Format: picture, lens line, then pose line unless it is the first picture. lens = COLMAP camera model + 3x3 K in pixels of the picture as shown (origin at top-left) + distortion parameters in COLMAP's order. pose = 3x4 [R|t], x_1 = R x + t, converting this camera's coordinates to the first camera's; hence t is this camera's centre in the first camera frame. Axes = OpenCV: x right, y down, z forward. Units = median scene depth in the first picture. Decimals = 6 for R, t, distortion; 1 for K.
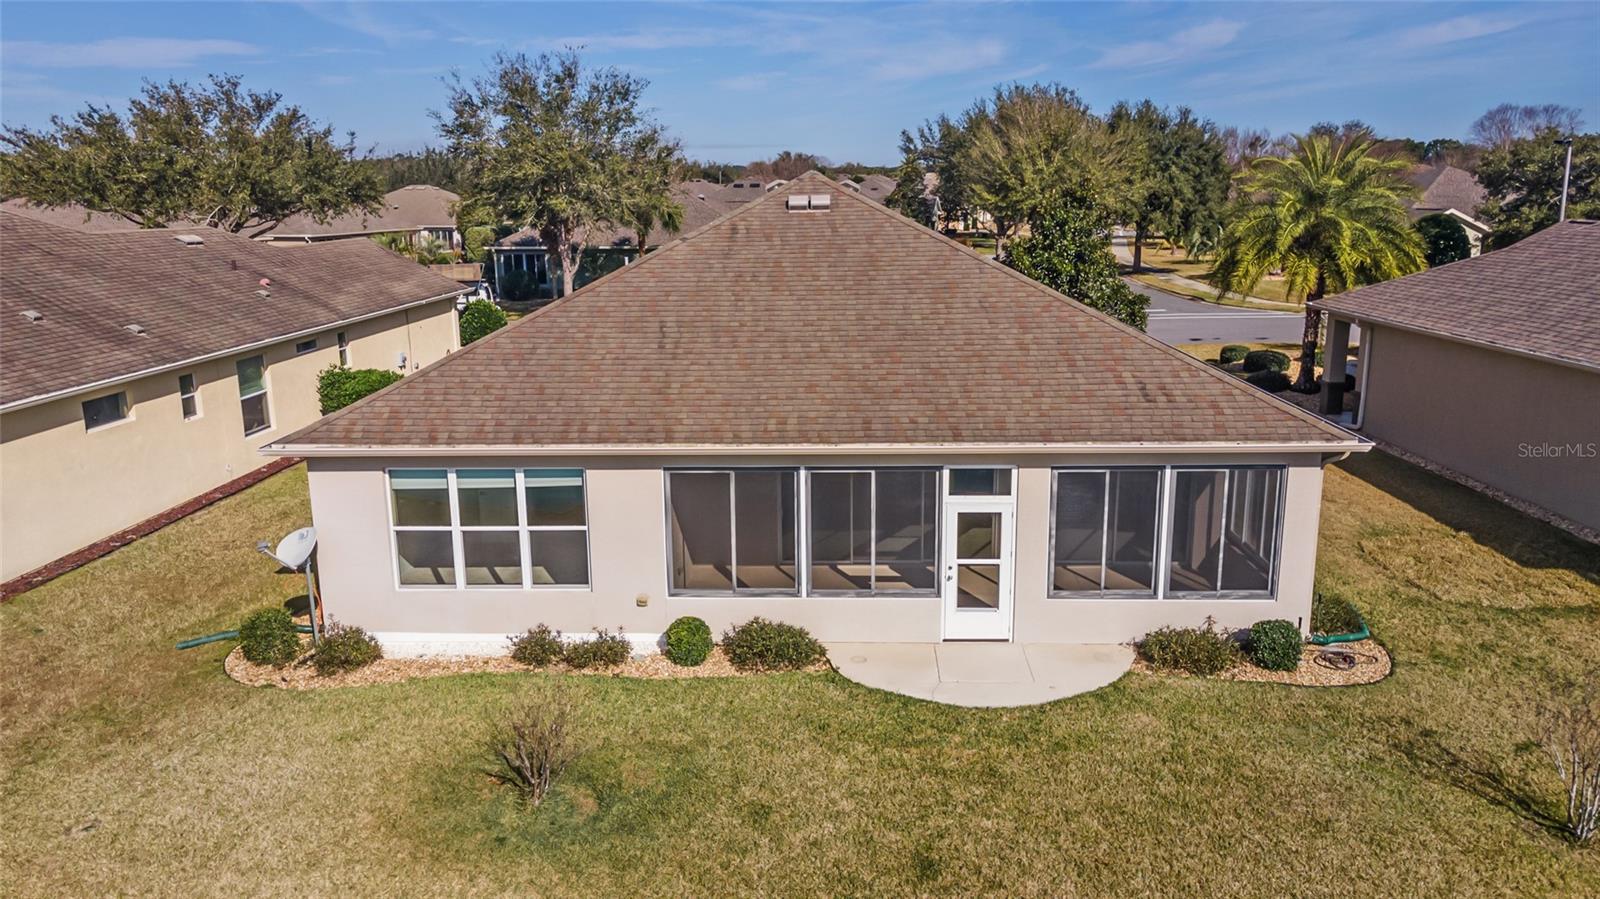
lens RADIAL K [[1162.7, 0, 794.3], [0, 1162.7, 447.0], [0, 0, 1]] dist [0.029808, 0.032133]
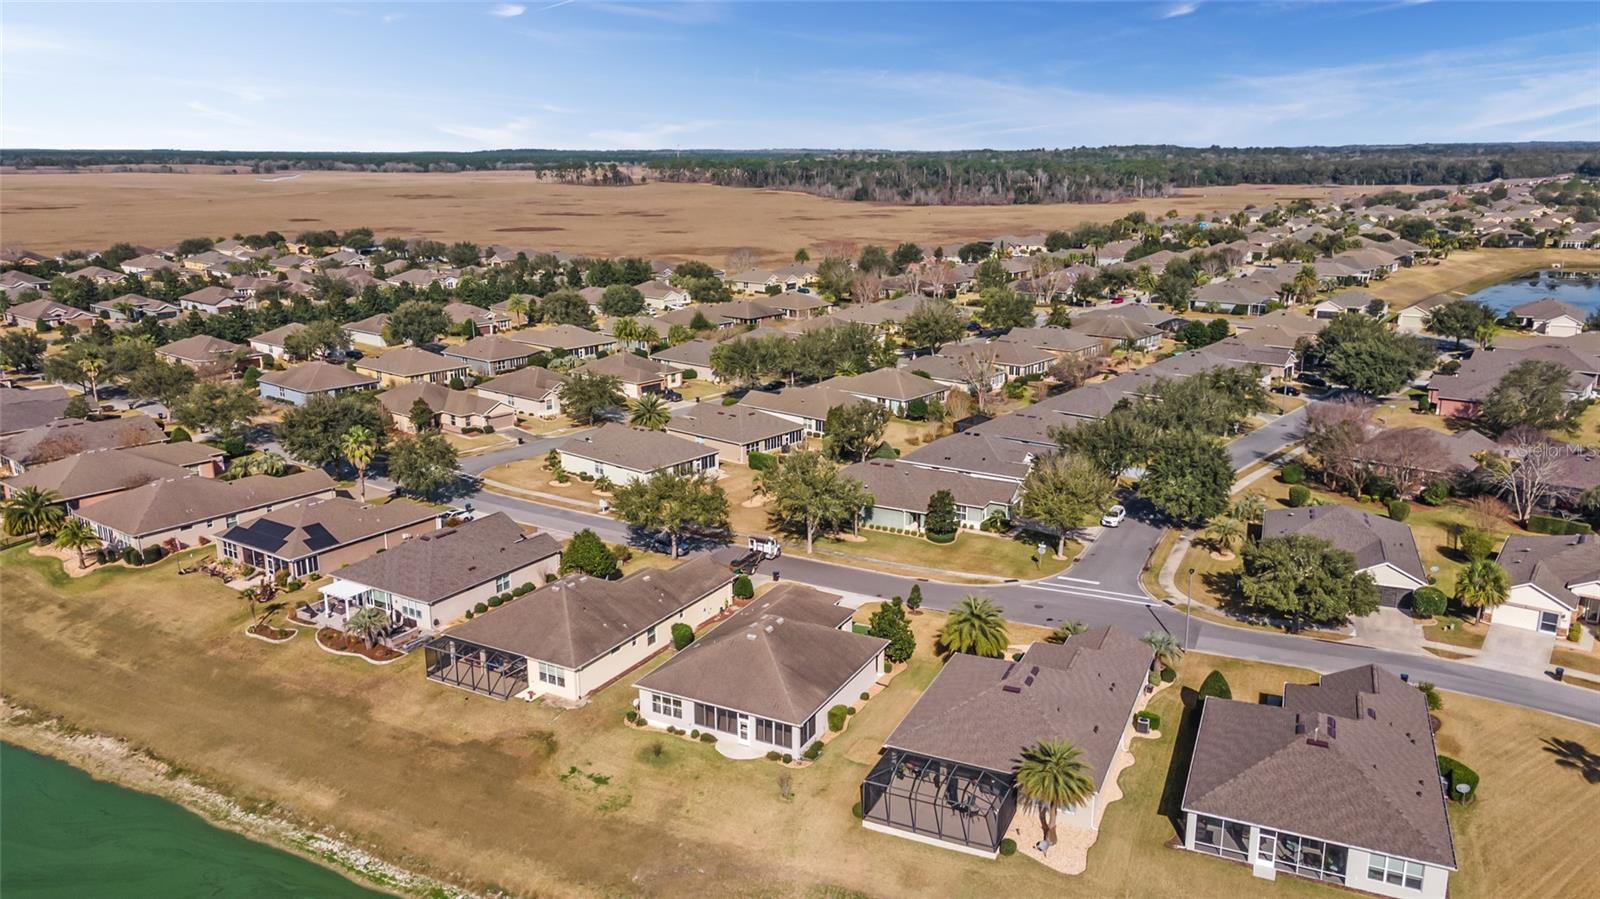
lens RADIAL K [[1162.7, 0, 792.9], [0, 1162.7, 447.5], [0, 0, 1]] dist [0.029808, 0.032133]
pose [[0.903059, 0.113727, -0.414188, 2.413370], [-0.100583, 0.993490, 0.053488, -1.492087], [0.417574, -0.006642, 0.908619, -3.732261]]
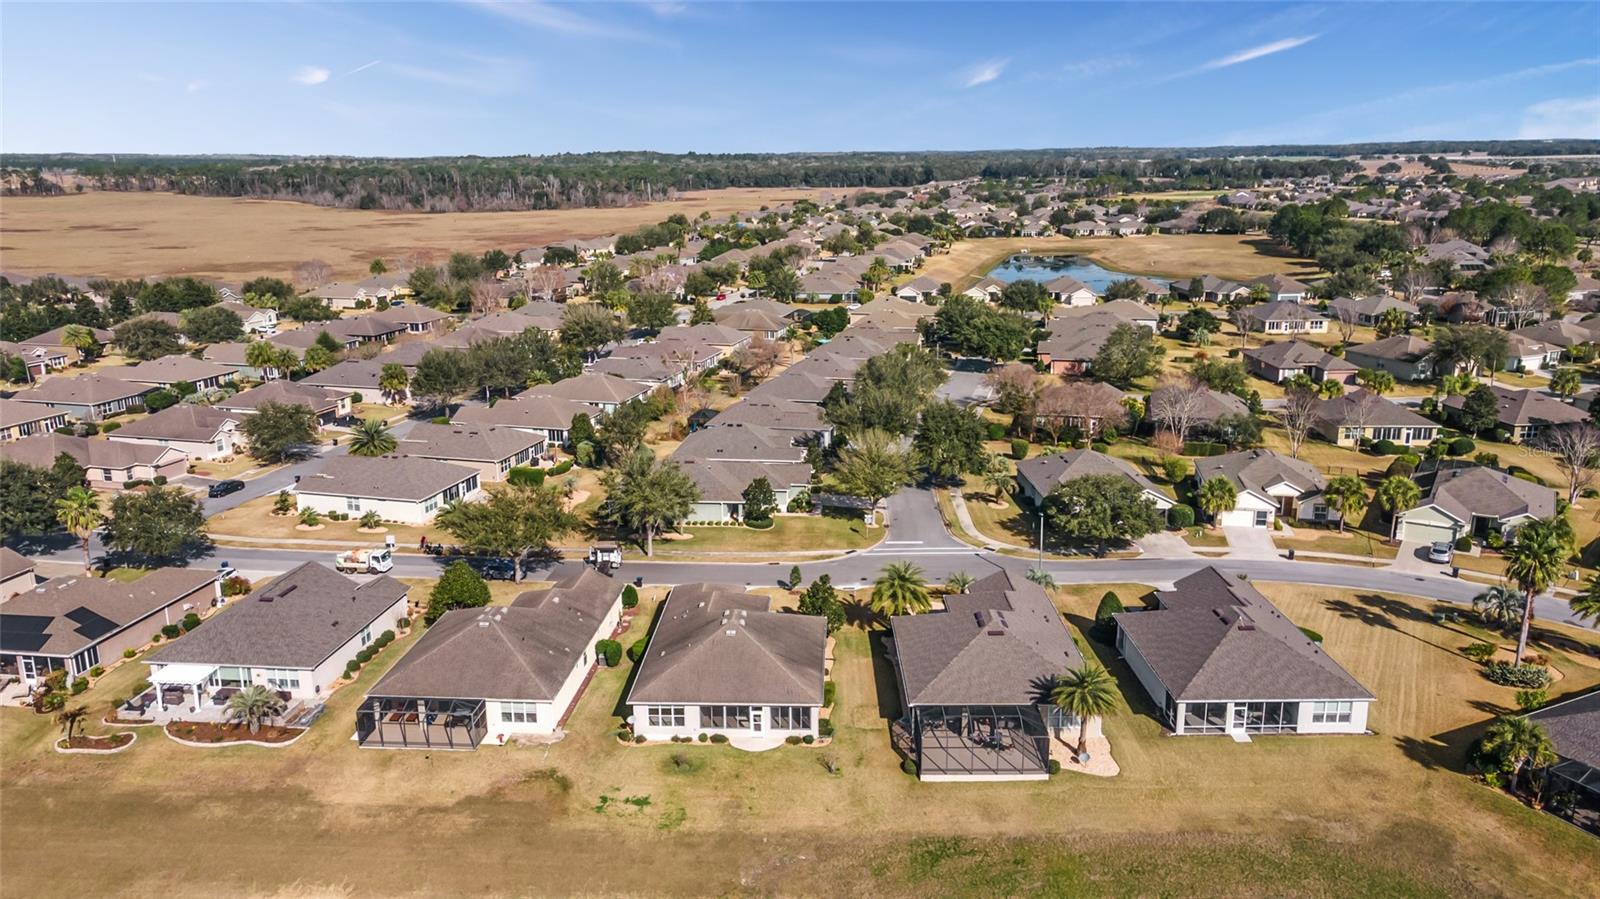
lens RADIAL K [[1162.7, 0, 793.2], [0, 1162.7, 449.3], [0, 0, 1]] dist [0.029808, 0.032133]
pose [[0.999952, 0.003929, -0.008956, 0.366764], [-0.003677, 0.999601, 0.028022, -1.314755], [0.009062, -0.027987, 0.999567, -4.337248]]
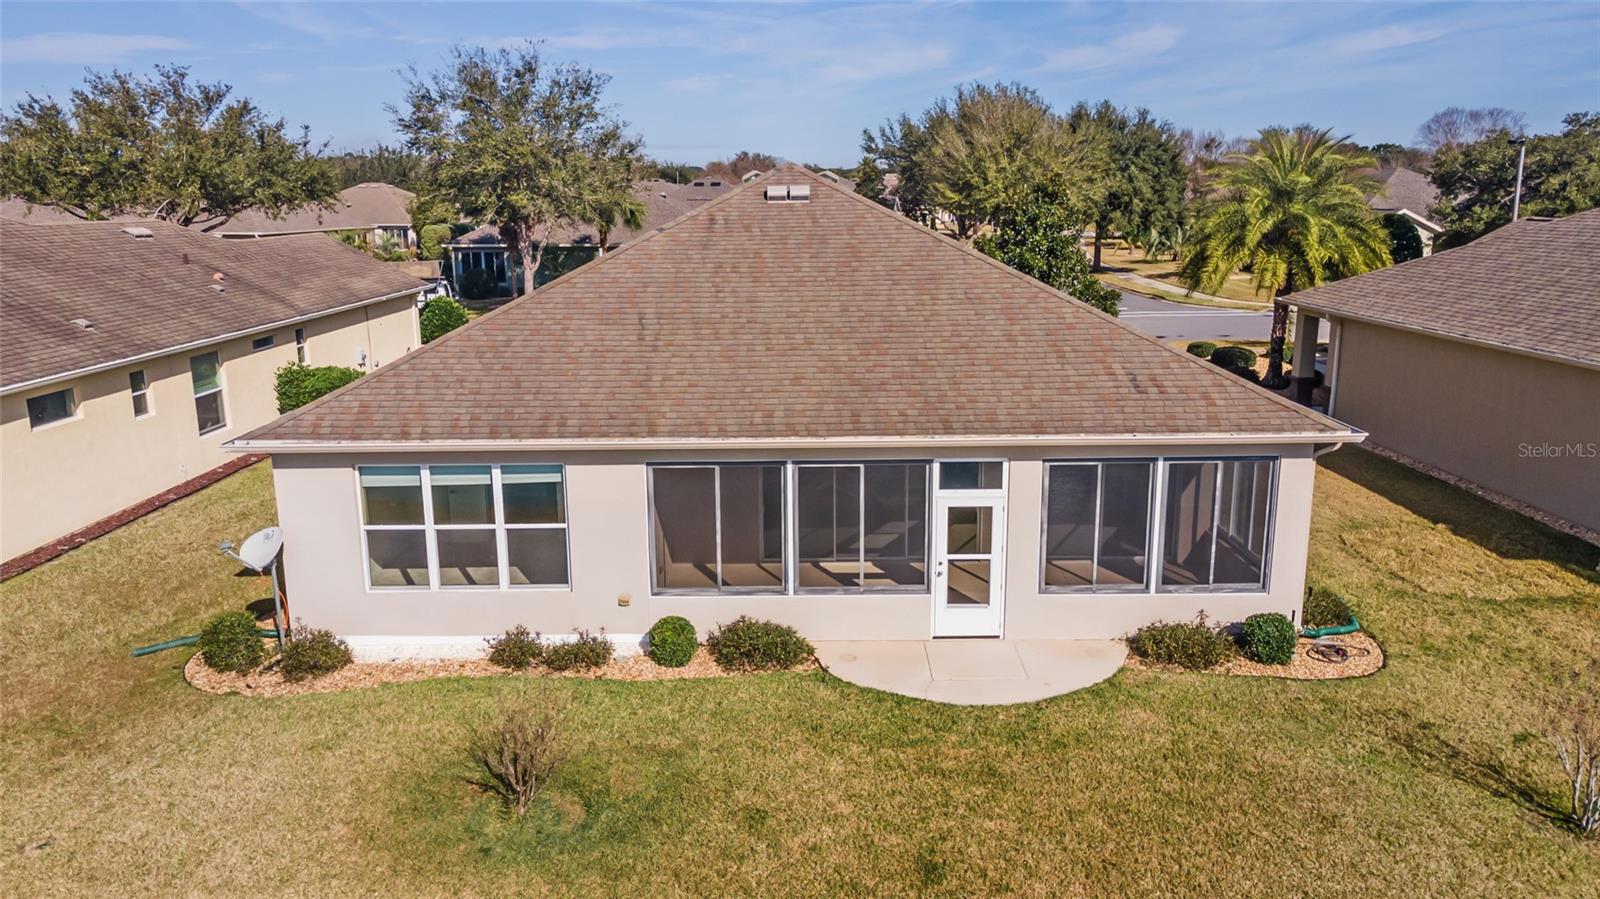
lens RADIAL K [[1162.7, 0, 794.3], [0, 1162.7, 447.1], [0, 0, 1]] dist [0.029808, 0.032133]
pose [[0.999314, -0.005012, 0.036692, -0.024043], [0.005051, 0.999987, -0.000965, 0.006276], [-0.036687, 0.001150, 0.999326, 0.025933]]
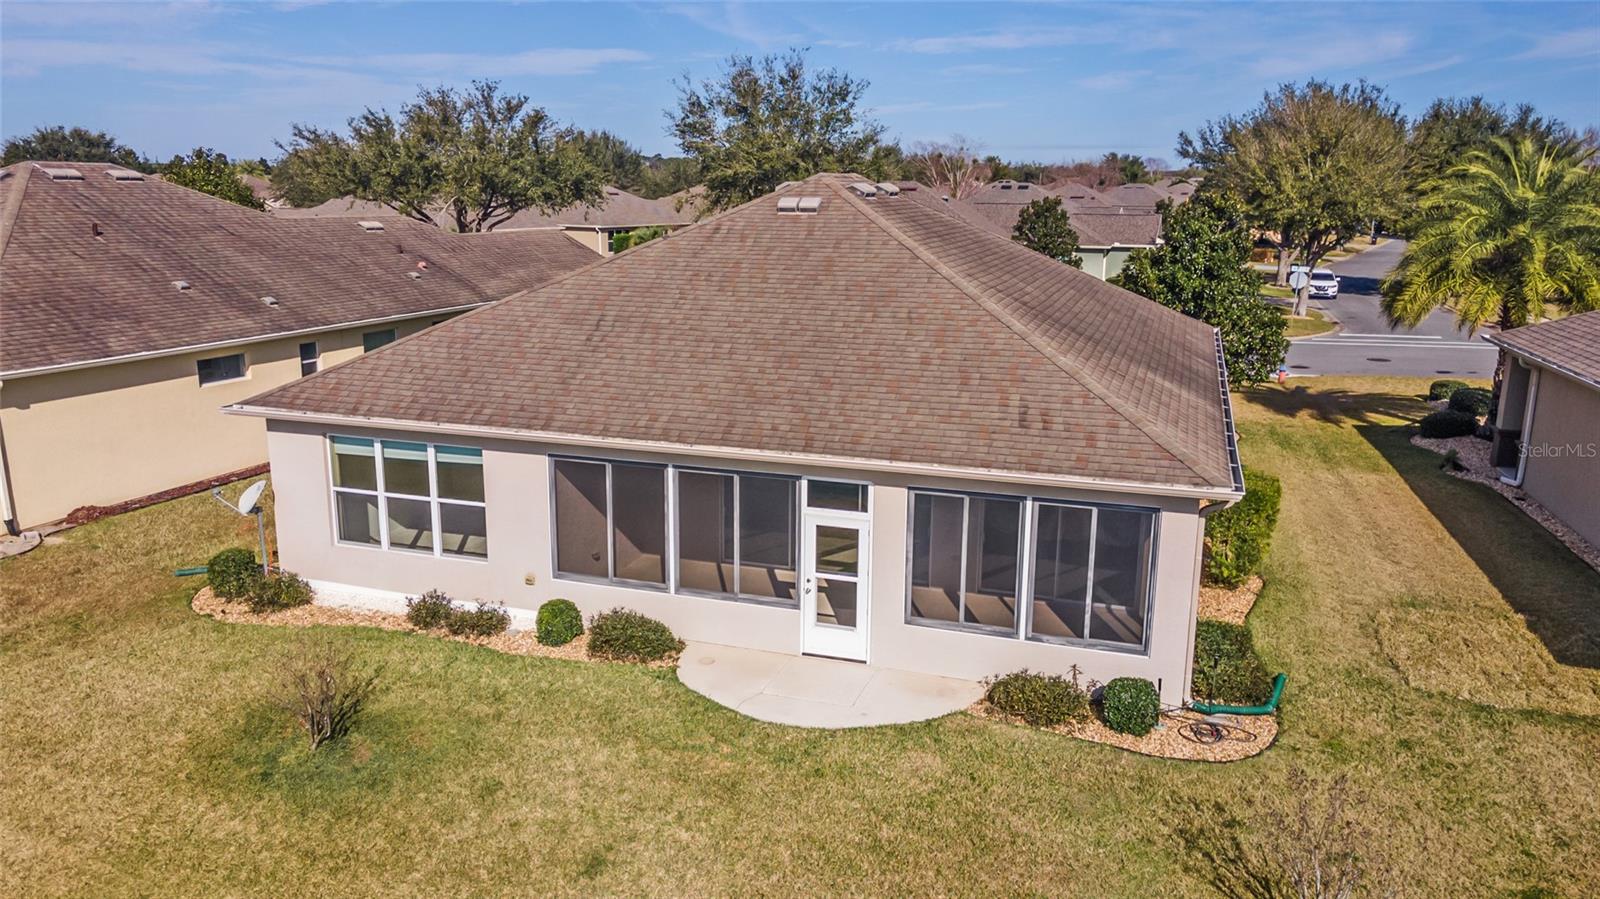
lens RADIAL K [[1162.7, 0, 793.8], [0, 1162.7, 449.5], [0, 0, 1]] dist [0.029808, 0.032133]
pose [[0.958044, 0.082868, -0.274380, 0.379391], [-0.082396, 0.996511, 0.013267, -0.018005], [0.274522, 0.009897, 0.961530, 0.055149]]
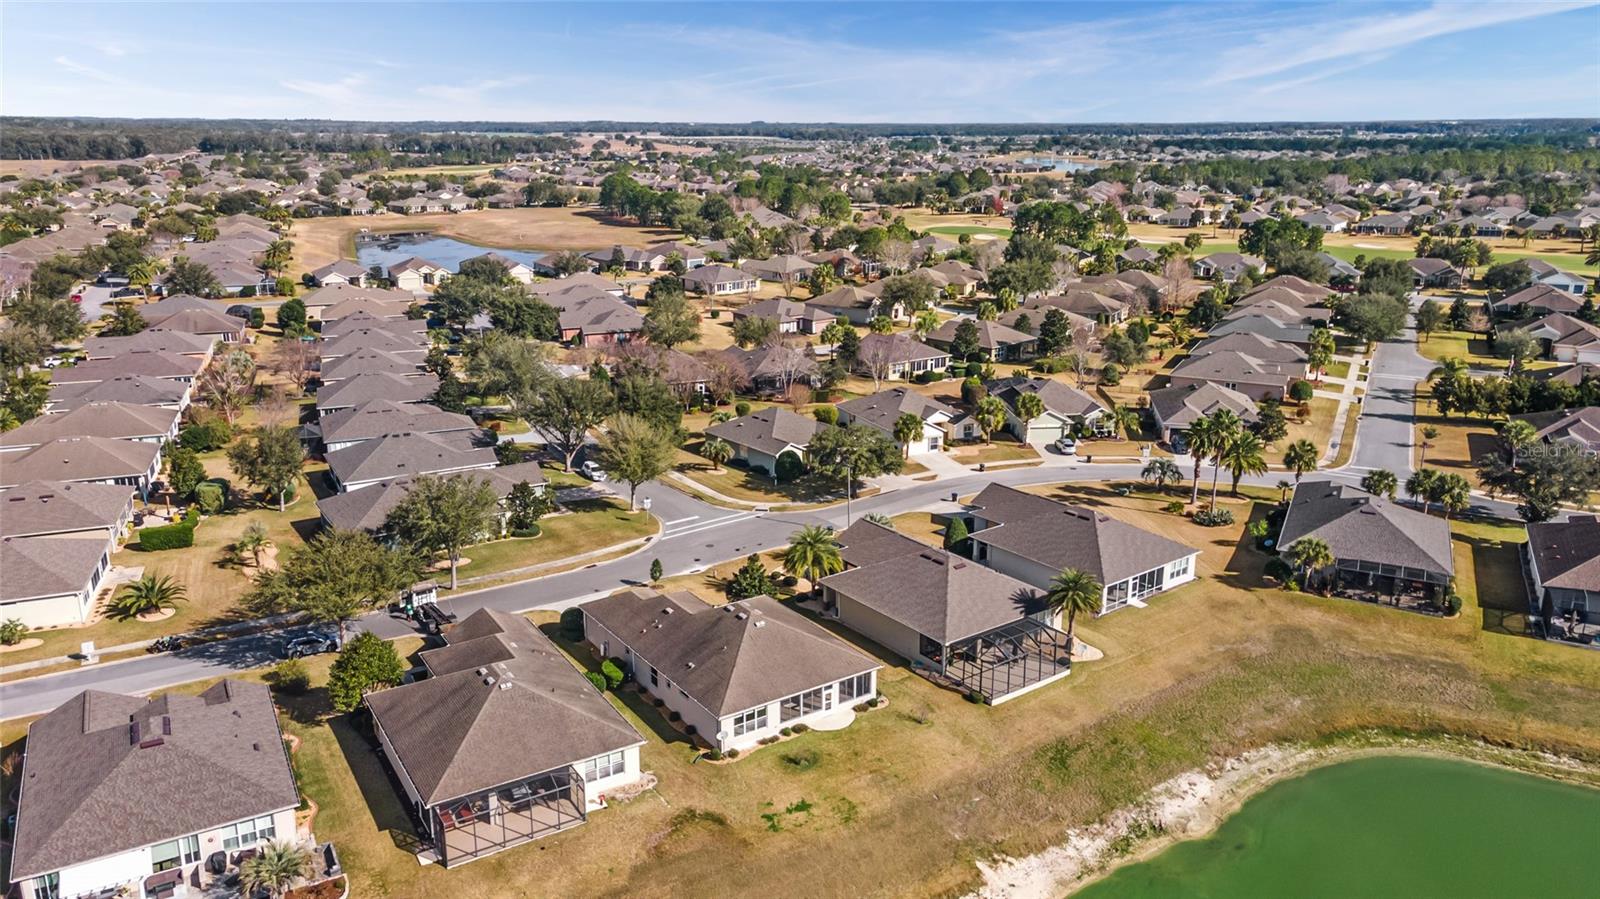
lens RADIAL K [[1162.7, 0, 794.7], [0, 1162.7, 451.2], [0, 0, 1]] dist [0.029808, 0.032133]
pose [[0.806502, -0.149420, 0.572038, -2.859883], [0.121051, 0.988773, 0.087606, -1.530624], [-0.578706, -0.001408, 0.815535, -3.284816]]
